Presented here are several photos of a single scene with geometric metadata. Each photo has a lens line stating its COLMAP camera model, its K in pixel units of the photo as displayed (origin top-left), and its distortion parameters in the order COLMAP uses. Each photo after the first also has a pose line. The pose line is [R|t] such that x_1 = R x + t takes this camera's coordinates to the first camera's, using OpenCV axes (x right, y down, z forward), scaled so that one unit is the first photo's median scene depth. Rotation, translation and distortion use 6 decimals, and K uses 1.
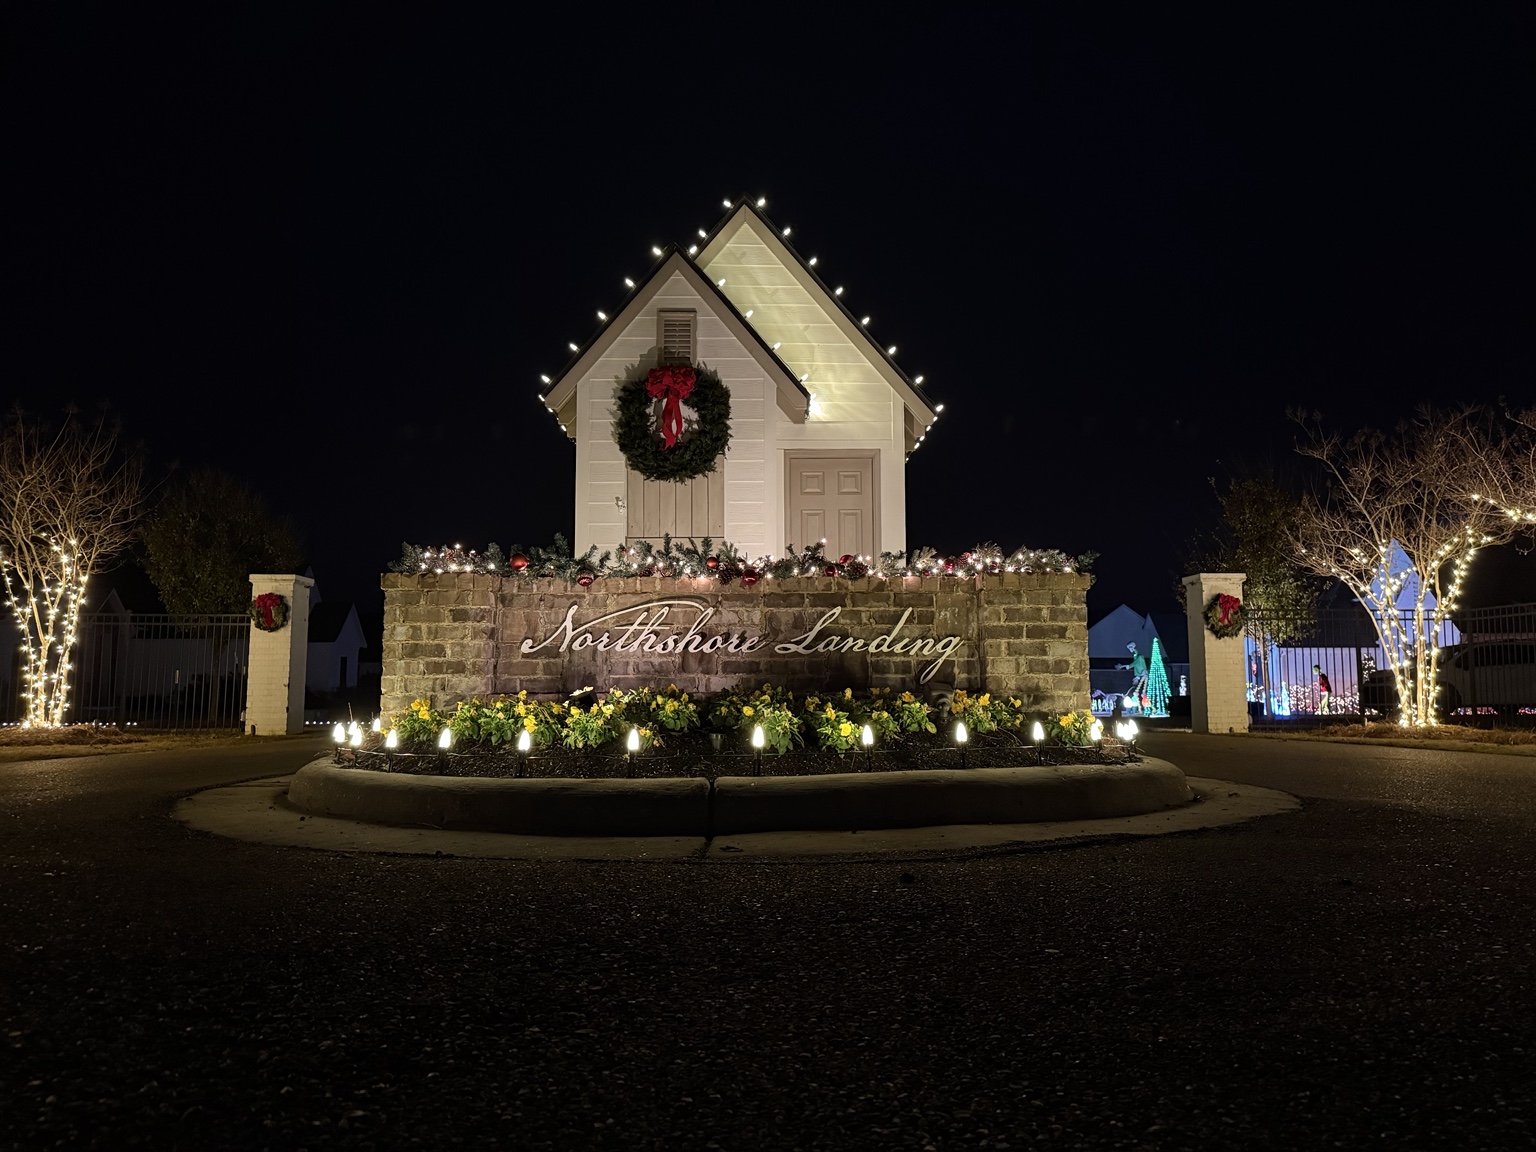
lens RADIAL K [[1055.5, 0, 780.1], [0, 1055.5, 581.3], [0, 0, 1]] dist [0.126283, -0.205306]
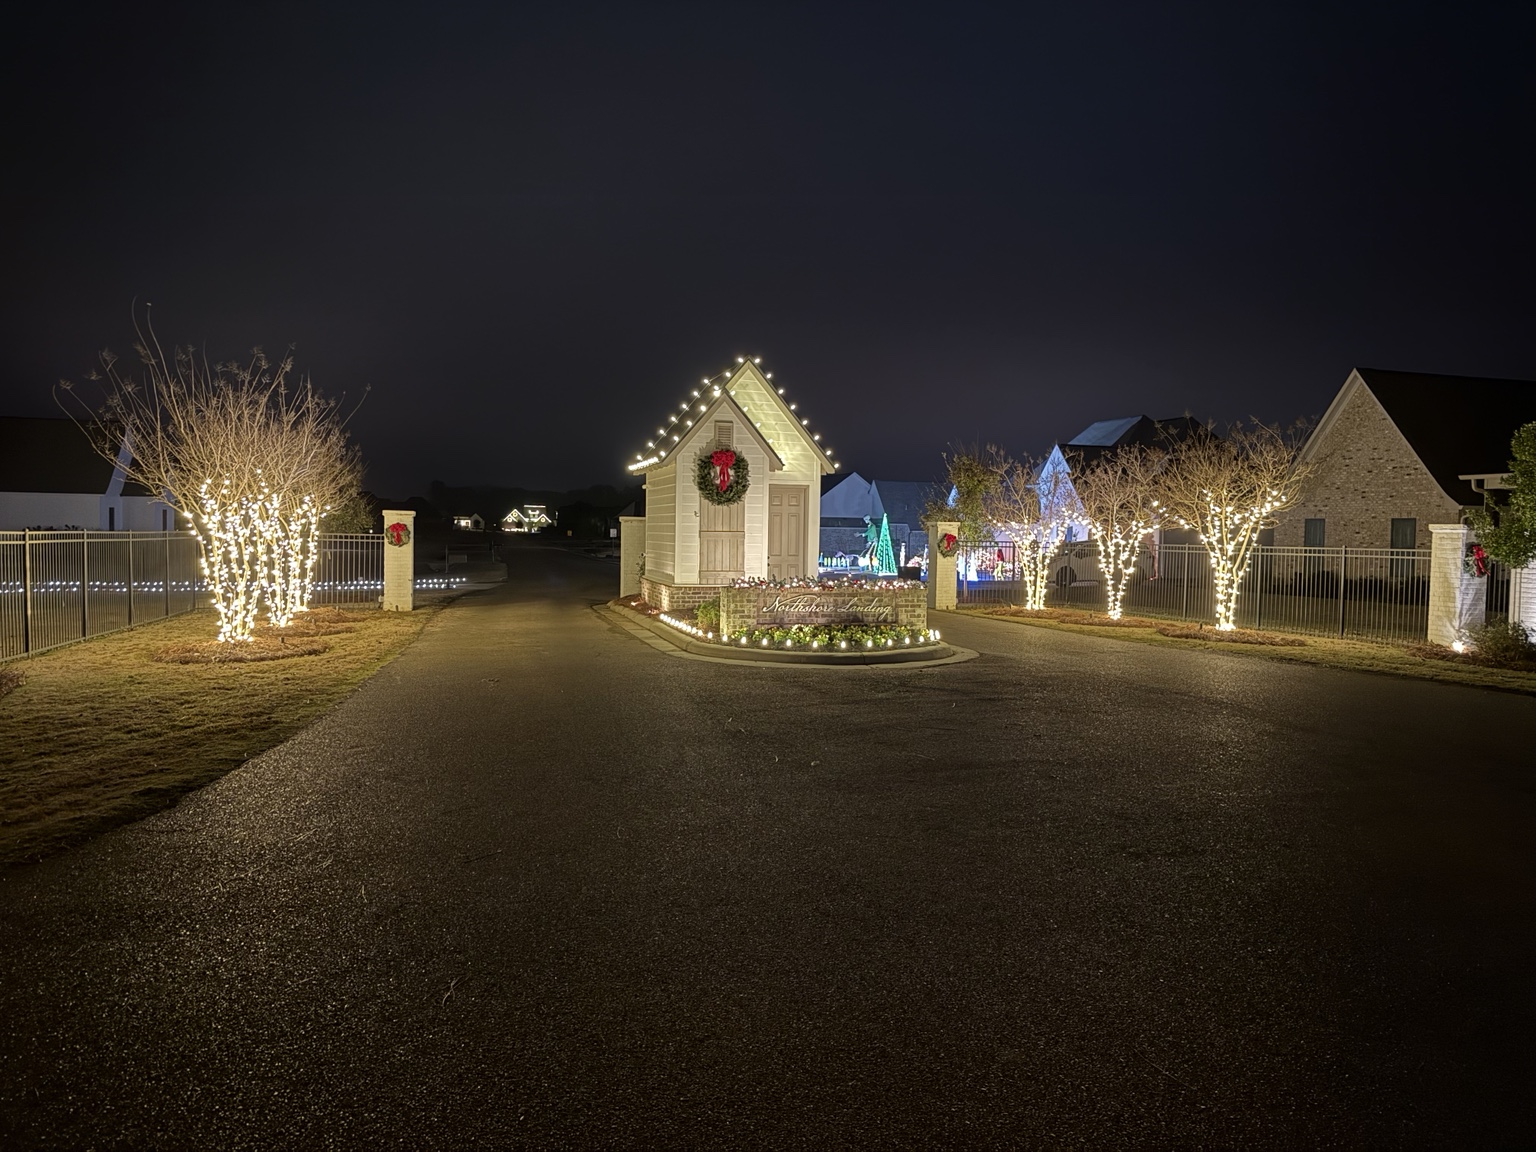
lens RADIAL K [[1055.5, 0, 780.1], [0, 1055.5, 581.3], [0, 0, 1]] dist [0.126283, -0.205306]
pose [[0.966715, 0.006373, 0.255776, -0.490694], [-0.045518, 0.988027, 0.147416, -0.241381], [-0.251774, -0.154152, 0.955430, -1.001719]]
